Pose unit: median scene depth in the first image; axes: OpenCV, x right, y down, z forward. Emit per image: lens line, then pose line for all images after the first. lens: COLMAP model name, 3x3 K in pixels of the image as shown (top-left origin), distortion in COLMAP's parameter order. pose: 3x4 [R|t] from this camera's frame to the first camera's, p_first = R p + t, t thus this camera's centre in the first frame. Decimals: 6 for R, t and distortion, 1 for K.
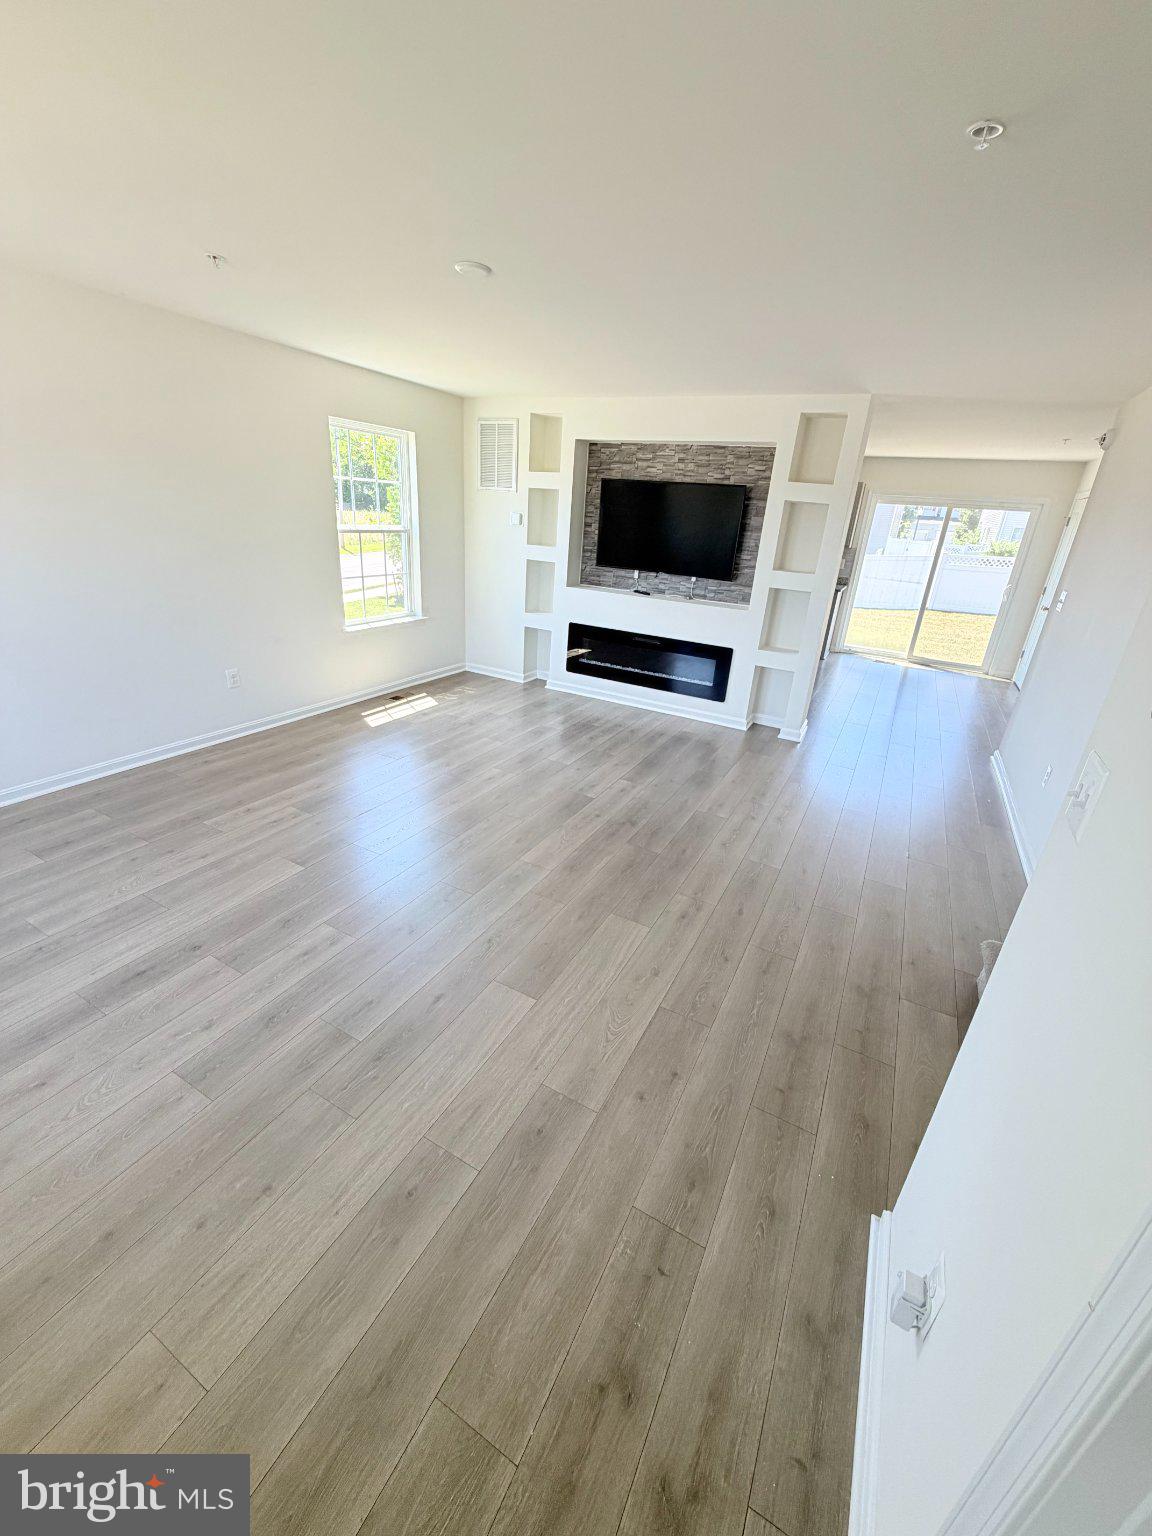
lens RADIAL K [[613.2, 0, 574.2], [0, 613.2, 766.8], [0, 0, 1]] dist [0.000667, 0.000192]
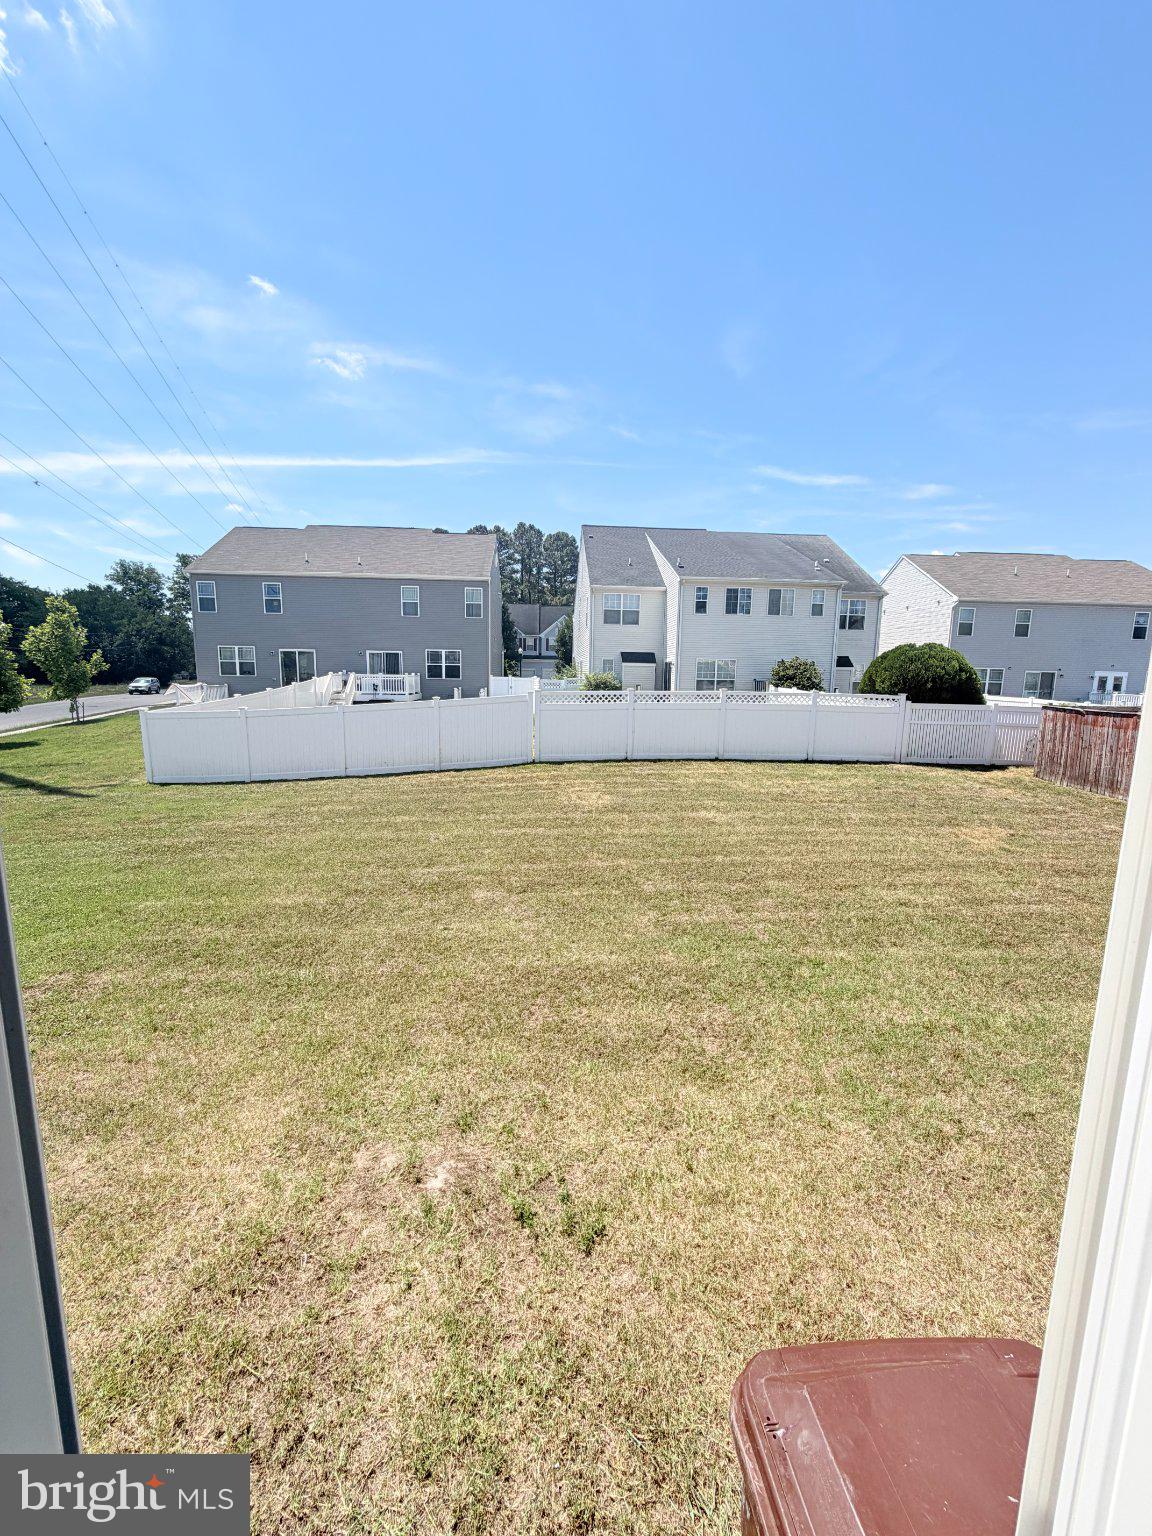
lens RADIAL K [[613.2, 0, 573.5], [0, 613.2, 765.2], [0, 0, 1]] dist [0.000667, 0.000192]
pose [[0.853641, -0.126692, 0.505218, 0.270451], [0.235874, 0.958837, -0.158101, -0.141595], [-0.464392, 0.254129, 0.848386, 0.389649]]
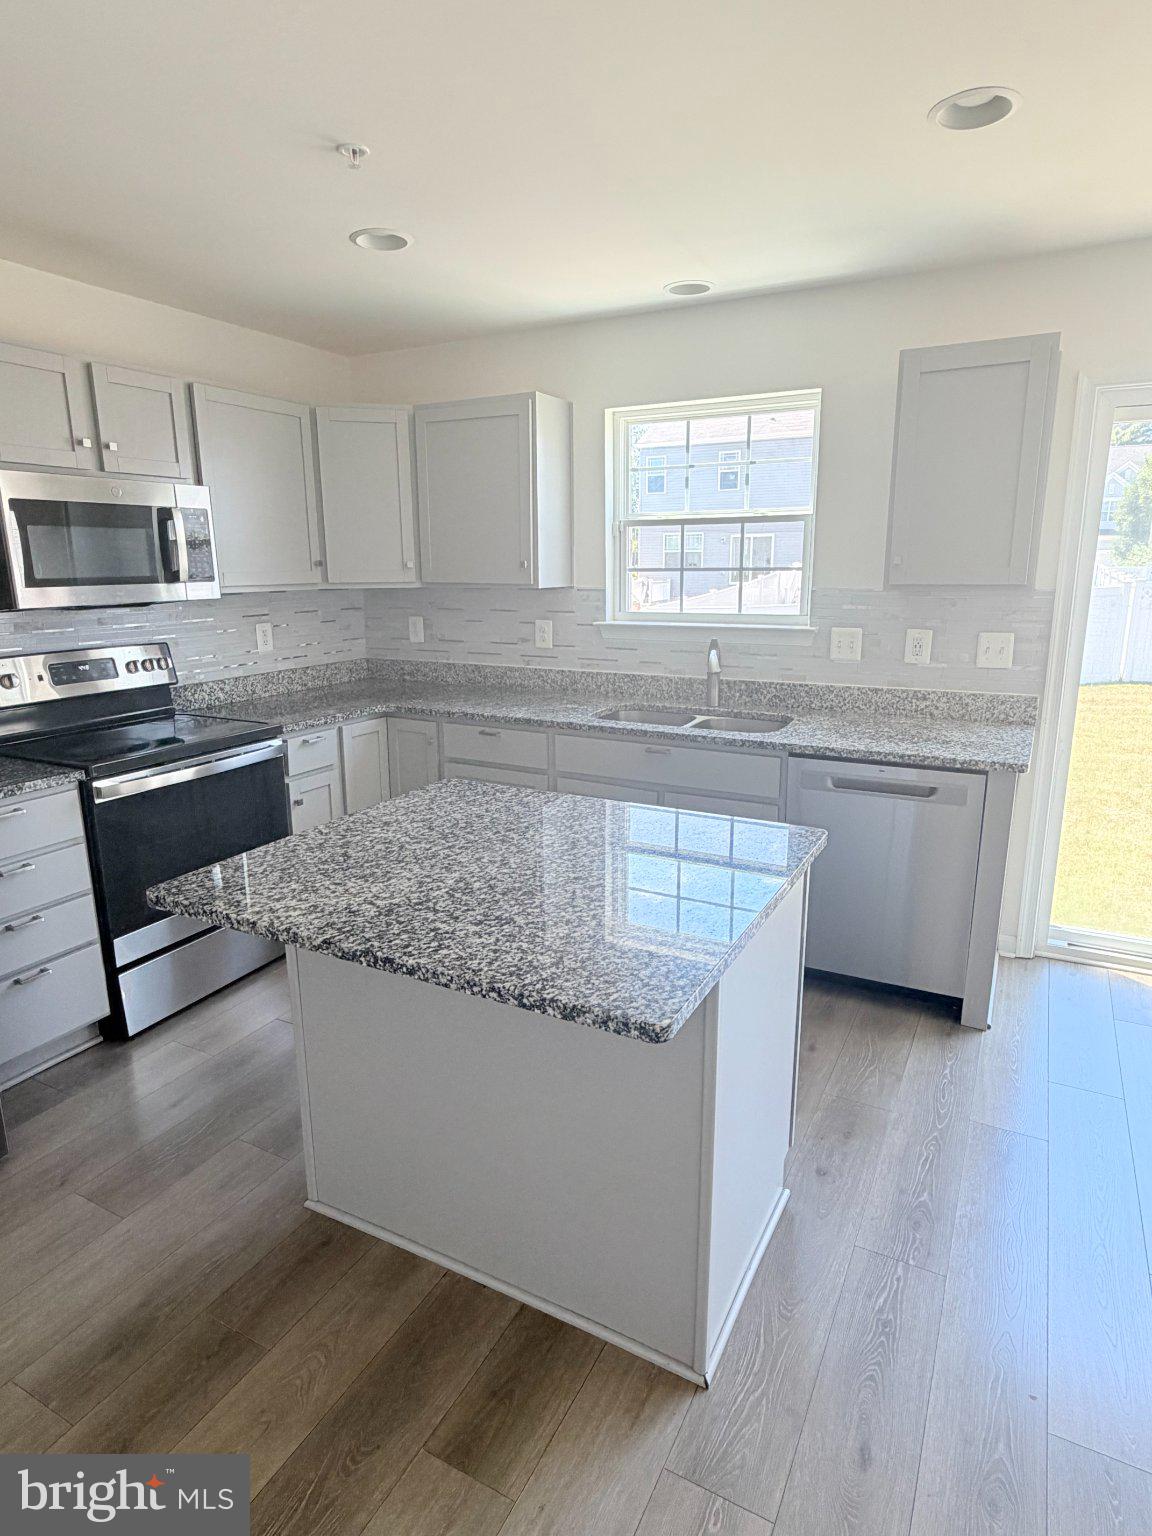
lens RADIAL K [[873.4, 0, 573.8], [0, 873.4, 769.5], [0, 0, 1]] dist [-0.001427, -0.000011]
pose [[0.997480, -0.069976, -0.011707, 0.110469], [0.067170, 0.984539, -0.161777, -0.101917], [0.022847, 0.160583, 0.986758, 0.277740]]
